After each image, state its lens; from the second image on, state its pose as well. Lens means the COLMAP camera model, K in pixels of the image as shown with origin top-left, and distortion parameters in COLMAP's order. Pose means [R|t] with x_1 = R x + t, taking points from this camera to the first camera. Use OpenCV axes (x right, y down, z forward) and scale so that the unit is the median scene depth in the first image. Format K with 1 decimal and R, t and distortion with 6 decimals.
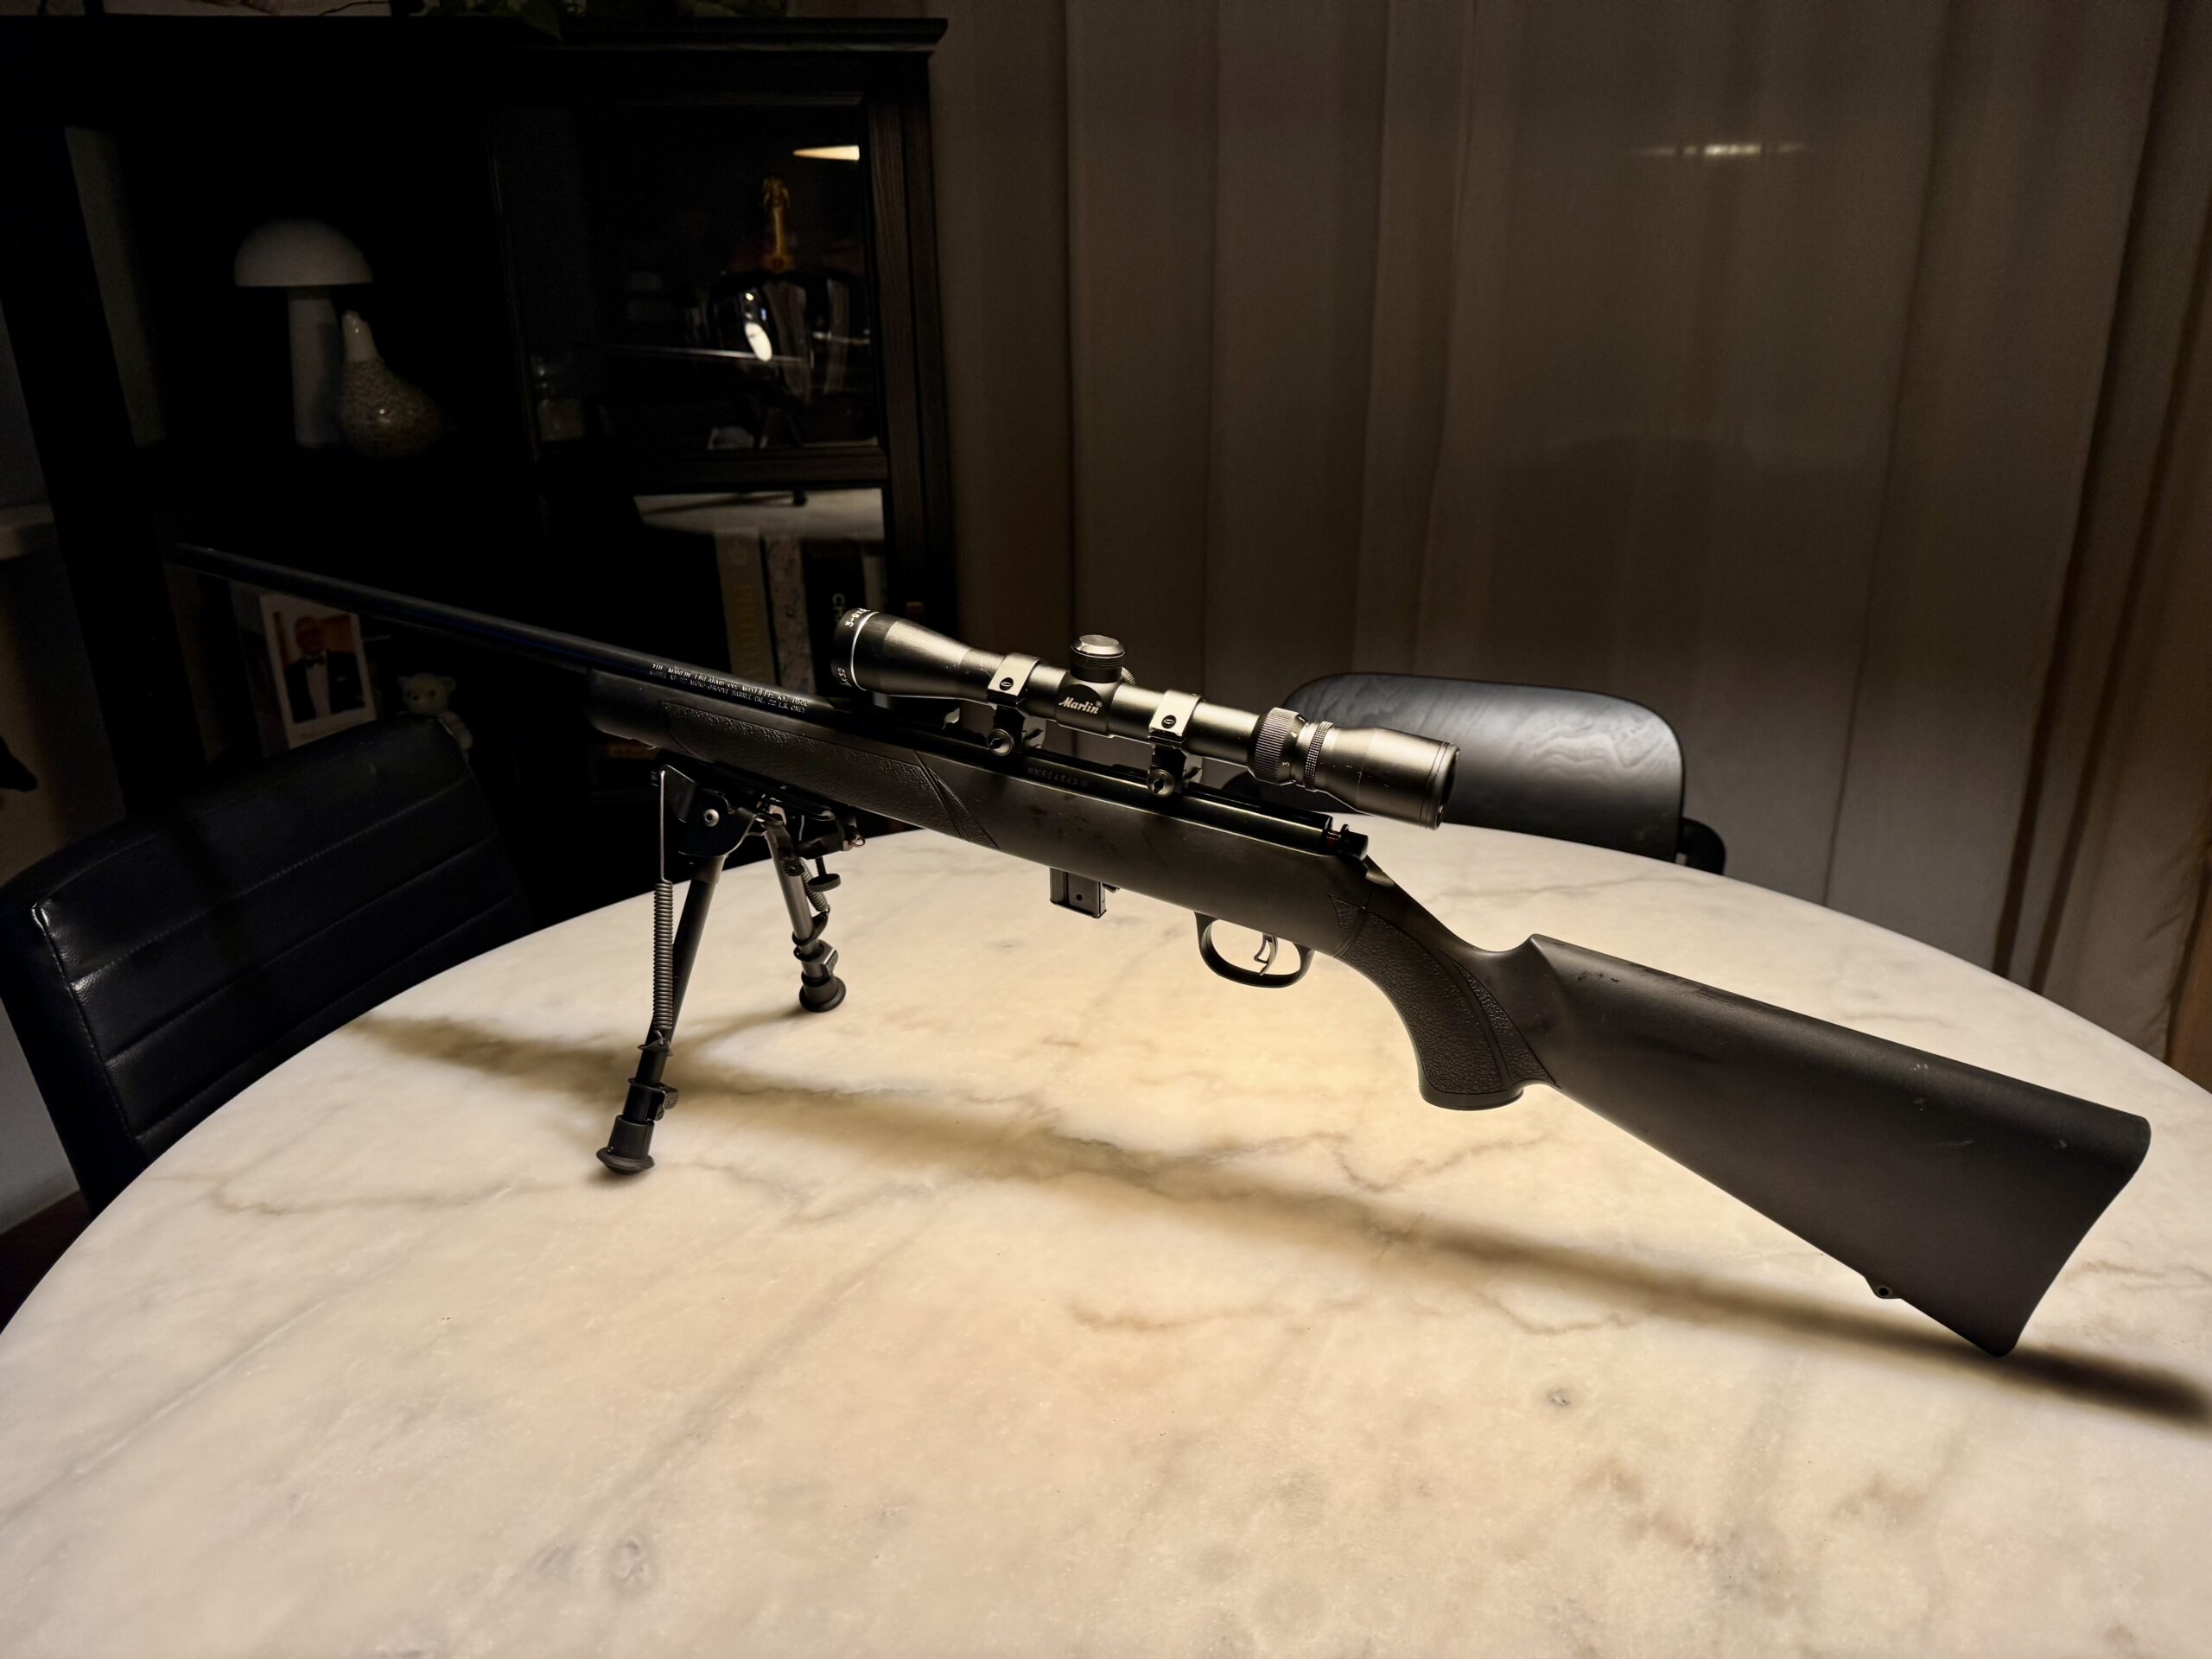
lens RADIAL K [[1553.3, 0, 1106.0], [0, 1553.3, 829.5], [0, 0, 1]] dist [0.071911, -0.095195]
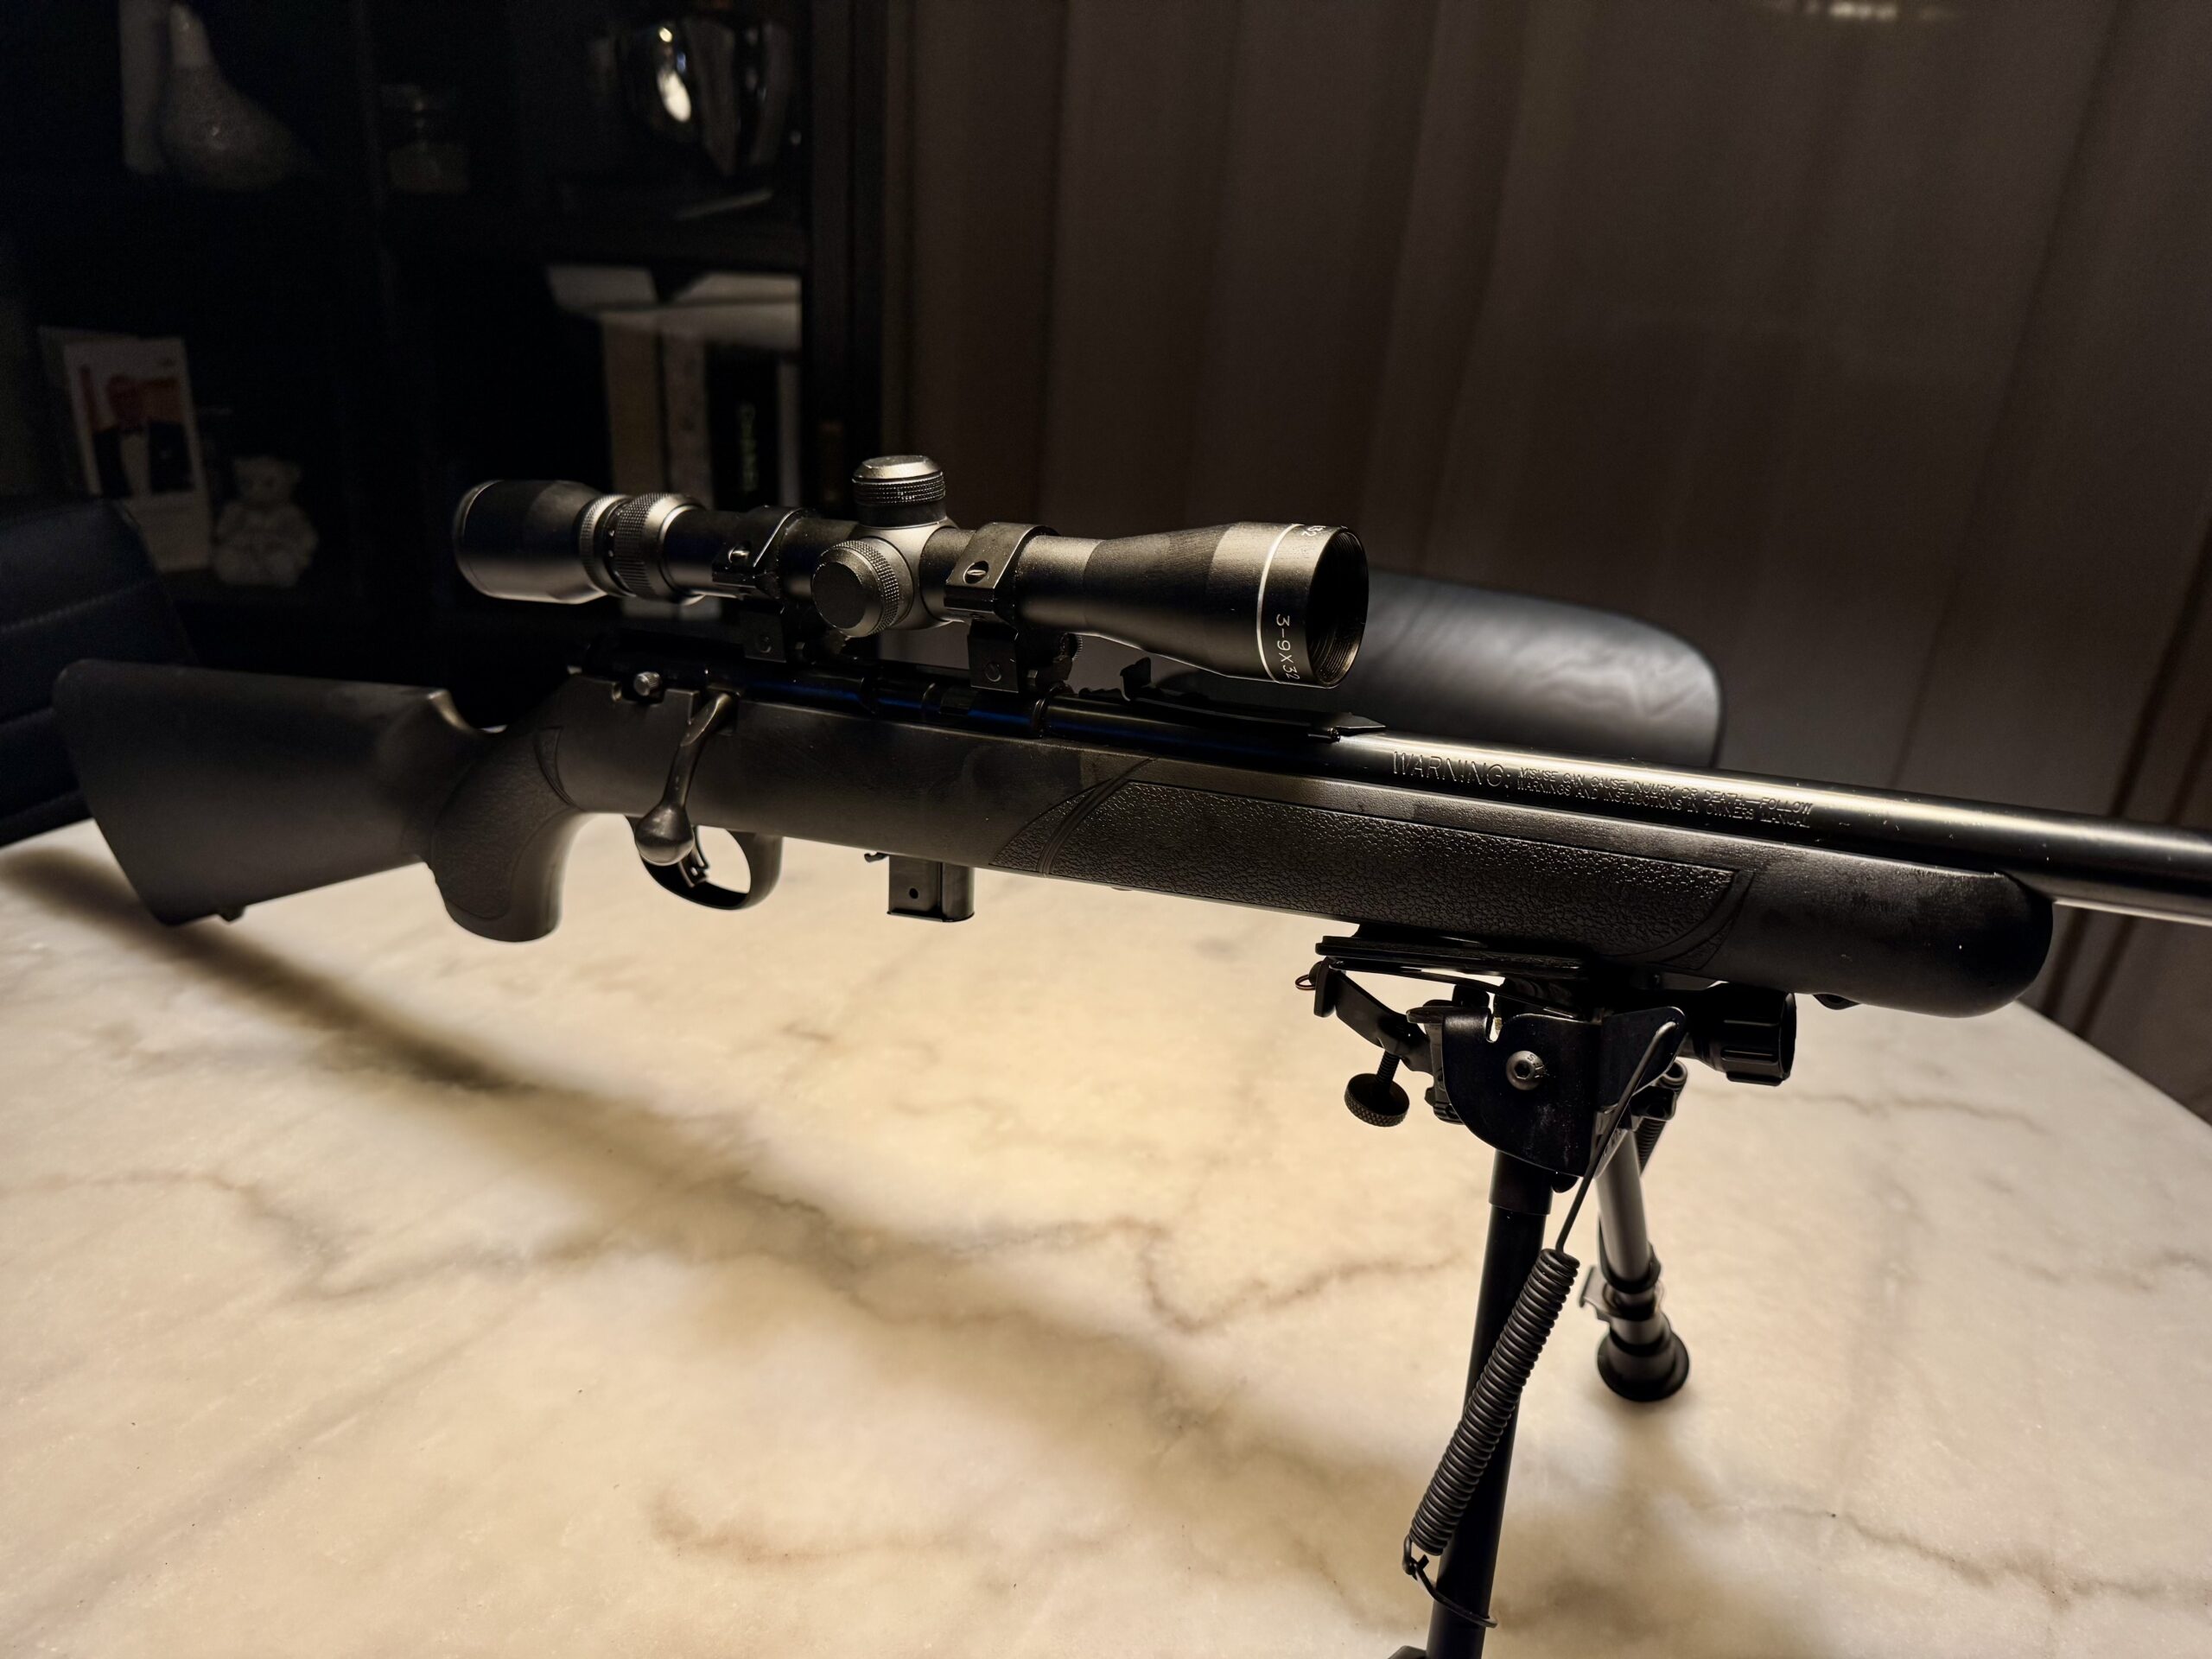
lens RADIAL K [[1586.9, 0, 1106.0], [0, 1586.9, 829.5], [0, 0, 1]] dist [0.005572, -0.004737]
pose [[0.995005, 0.099717, -0.004572, 0.117889], [-0.099048, 0.991947, 0.078930, -0.031467], [0.012406, -0.078083, 0.996870, 0.328524]]
